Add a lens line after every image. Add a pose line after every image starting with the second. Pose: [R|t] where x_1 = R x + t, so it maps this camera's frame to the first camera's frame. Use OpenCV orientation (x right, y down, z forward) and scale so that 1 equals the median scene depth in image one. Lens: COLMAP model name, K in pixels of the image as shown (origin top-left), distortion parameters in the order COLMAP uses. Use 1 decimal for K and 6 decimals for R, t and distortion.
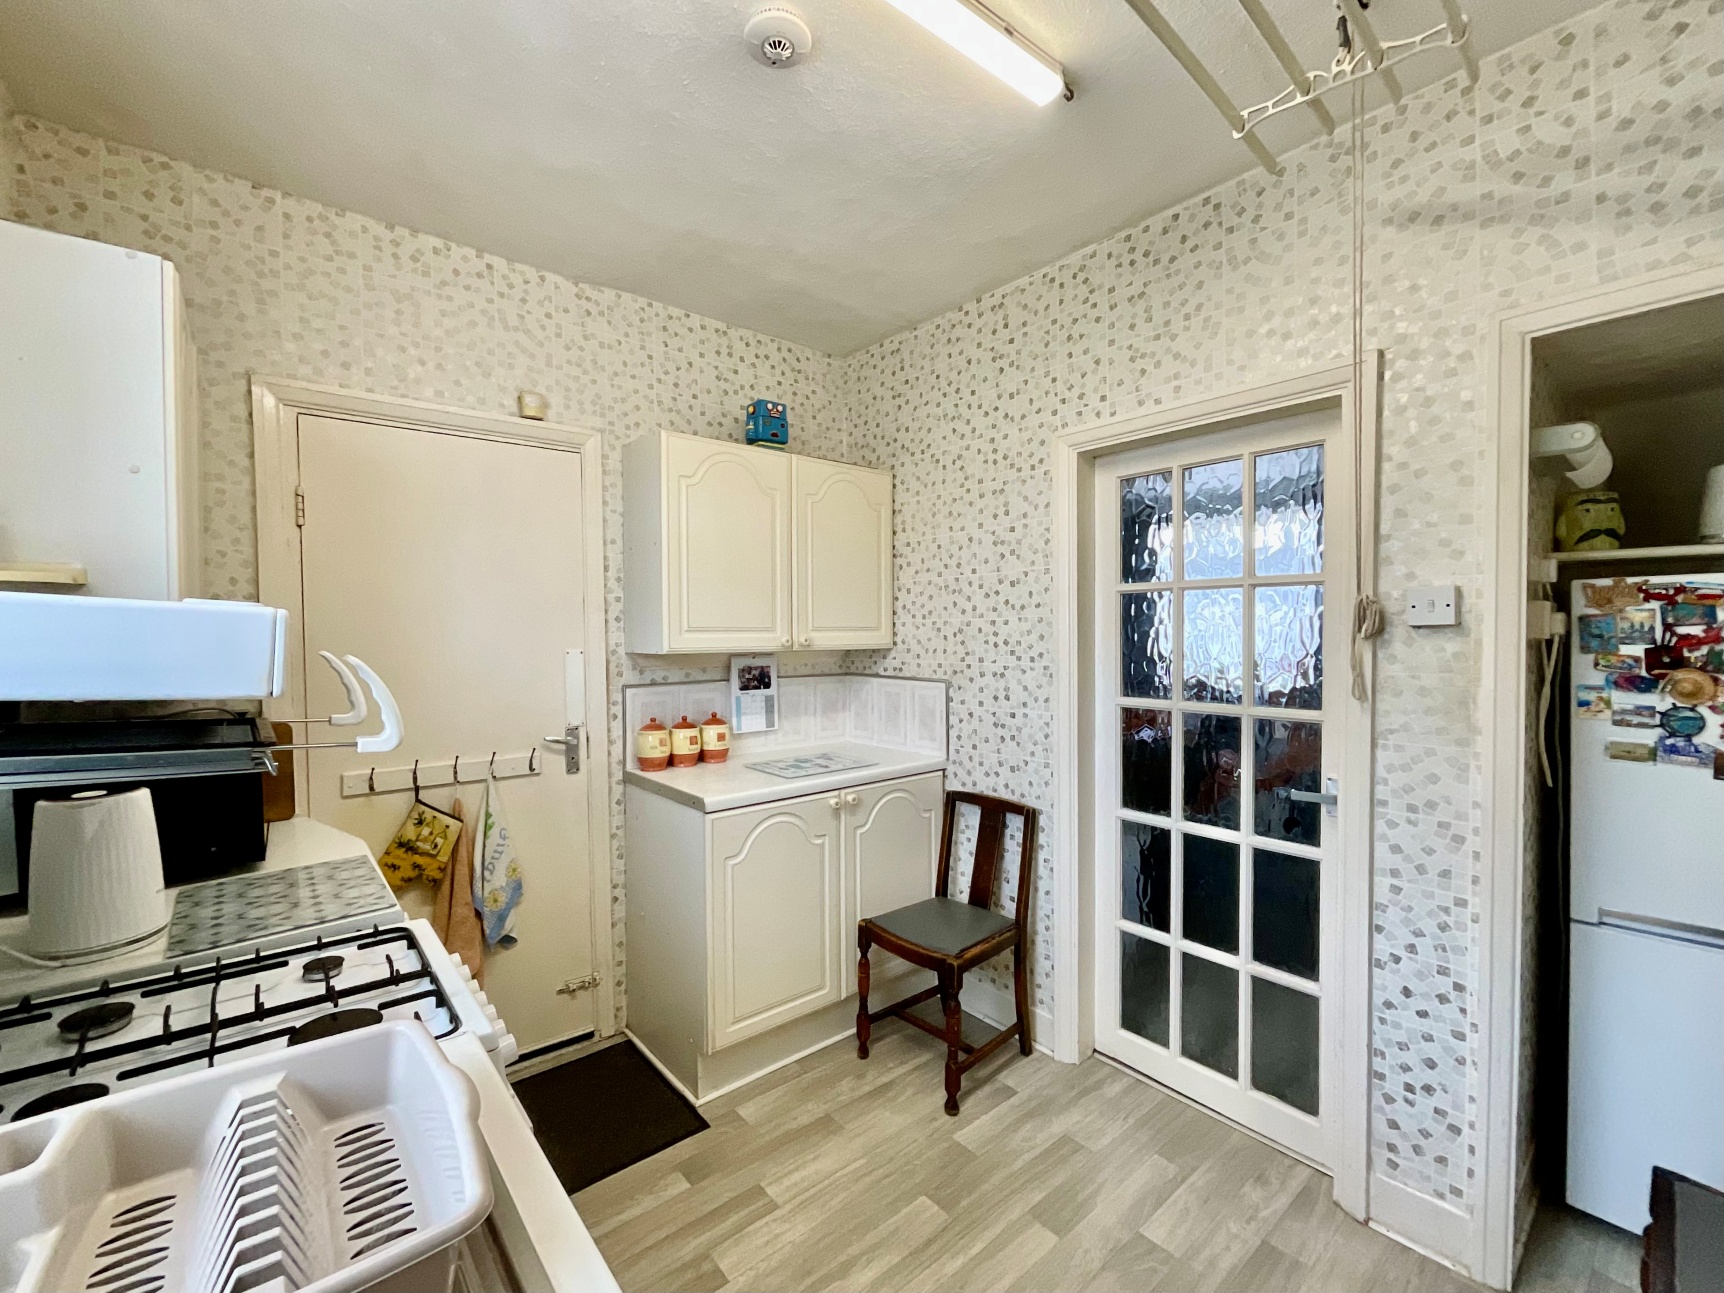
lens RADIAL K [[715.3, 0, 873.1], [0, 715.3, 648.4], [0, 0, 1]] dist [-0.000798, 0.000388]
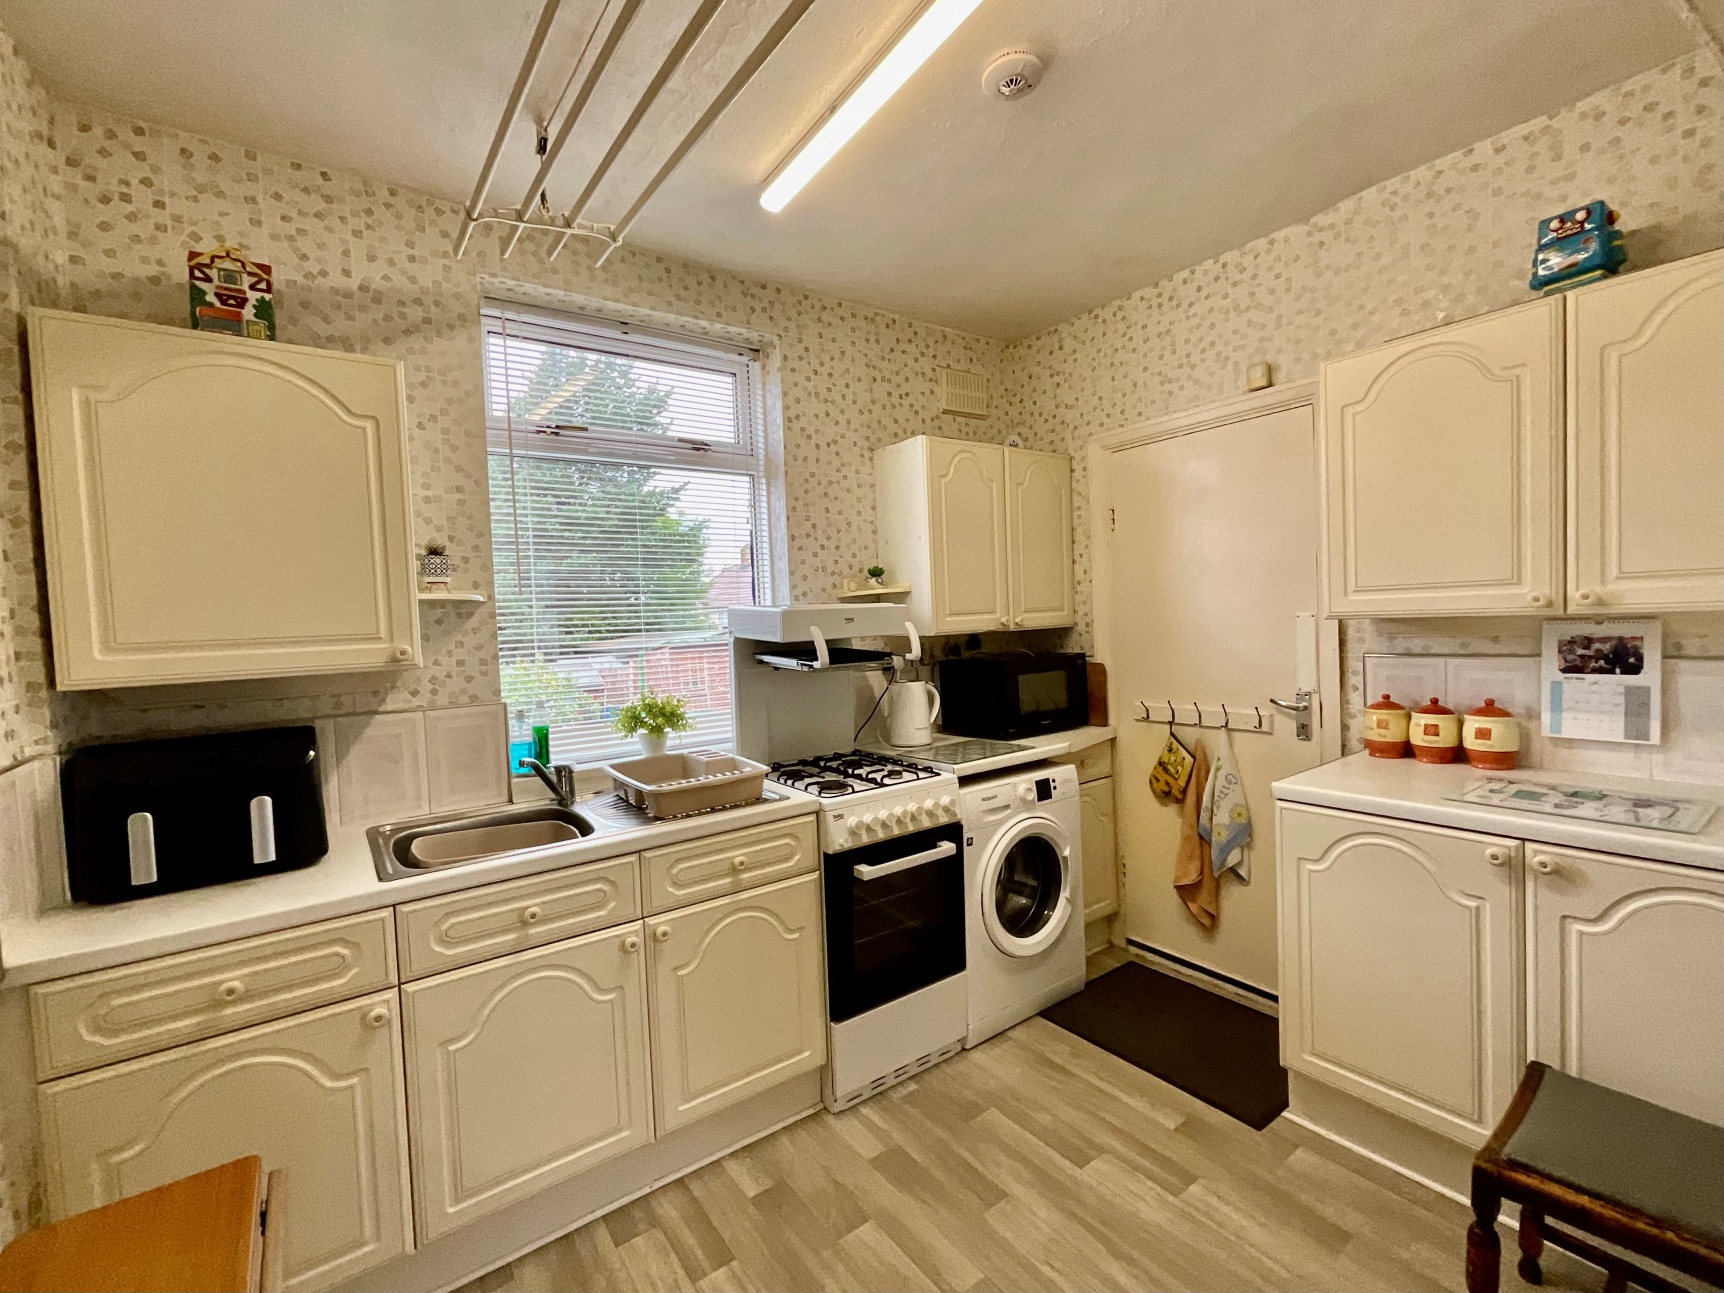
lens RADIAL K [[715.3, 0, 873.1], [0, 715.3, 648.4], [0, 0, 1]] dist [-0.000798, 0.000388]
pose [[-0.026612, 0.049728, -0.998408, 0.548908], [0.019555, 0.998597, 0.049216, -0.009333], [0.999455, -0.018214, -0.027547, 0.434908]]
